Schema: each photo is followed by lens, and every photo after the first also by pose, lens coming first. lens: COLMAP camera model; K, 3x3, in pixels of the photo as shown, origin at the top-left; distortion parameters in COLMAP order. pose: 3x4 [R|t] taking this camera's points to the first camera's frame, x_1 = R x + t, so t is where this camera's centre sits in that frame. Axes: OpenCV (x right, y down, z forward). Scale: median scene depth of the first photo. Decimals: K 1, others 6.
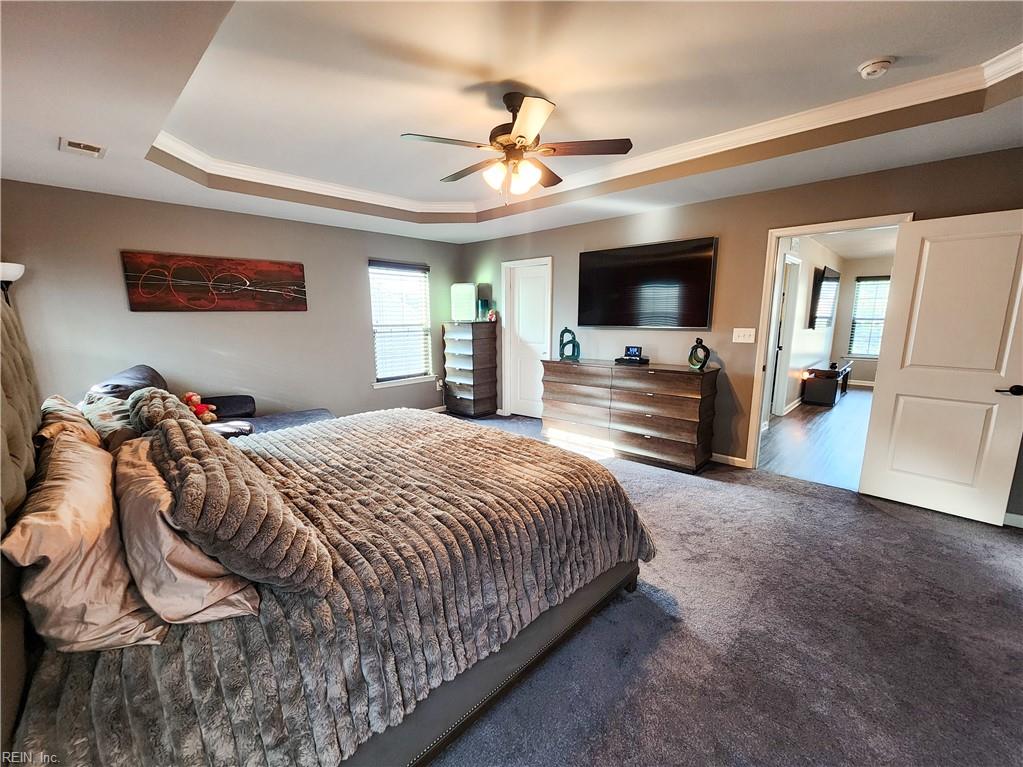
lens RADIAL K [[434.4, 0, 502.4], [0, 434.4, 396.2], [0, 0, 1]] dist [0.000537, -0.000116]
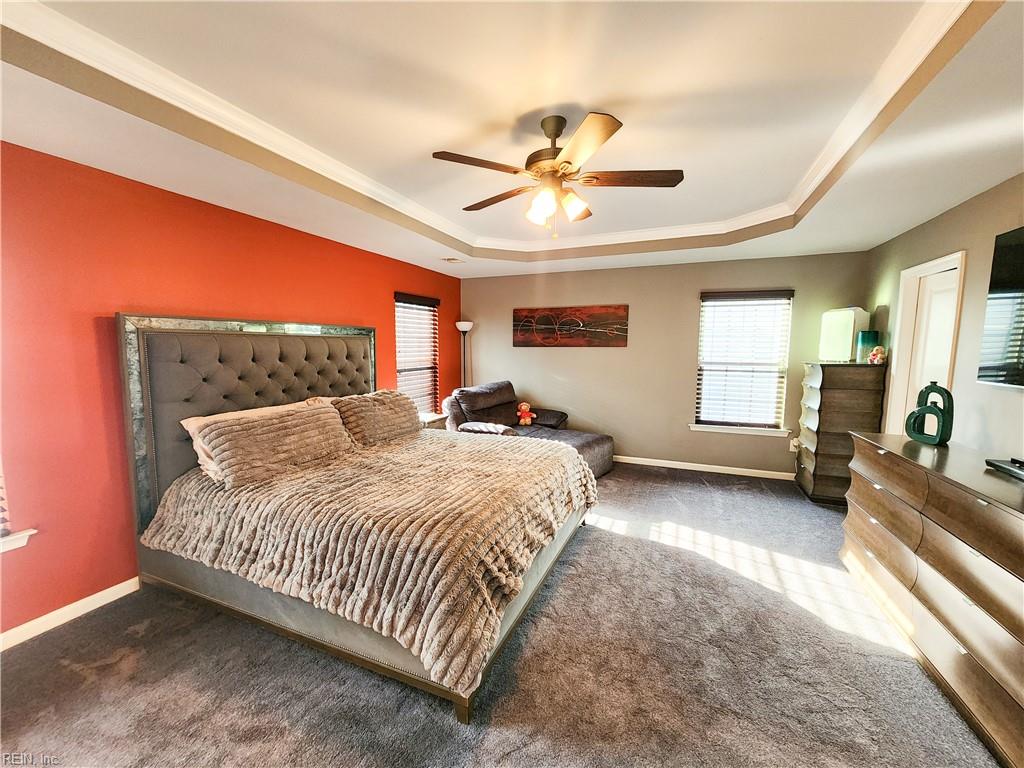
lens RADIAL K [[415.7, 0, 495.7], [0, 415.7, 392.9], [0, 0, 1]] dist [-0.001075, 0.000029]
pose [[0.361889, 0.111967, -0.925473, 0.429836], [-0.177130, 0.982934, 0.049655, -0.076555], [0.915238, 0.145959, 0.375546, 0.325895]]
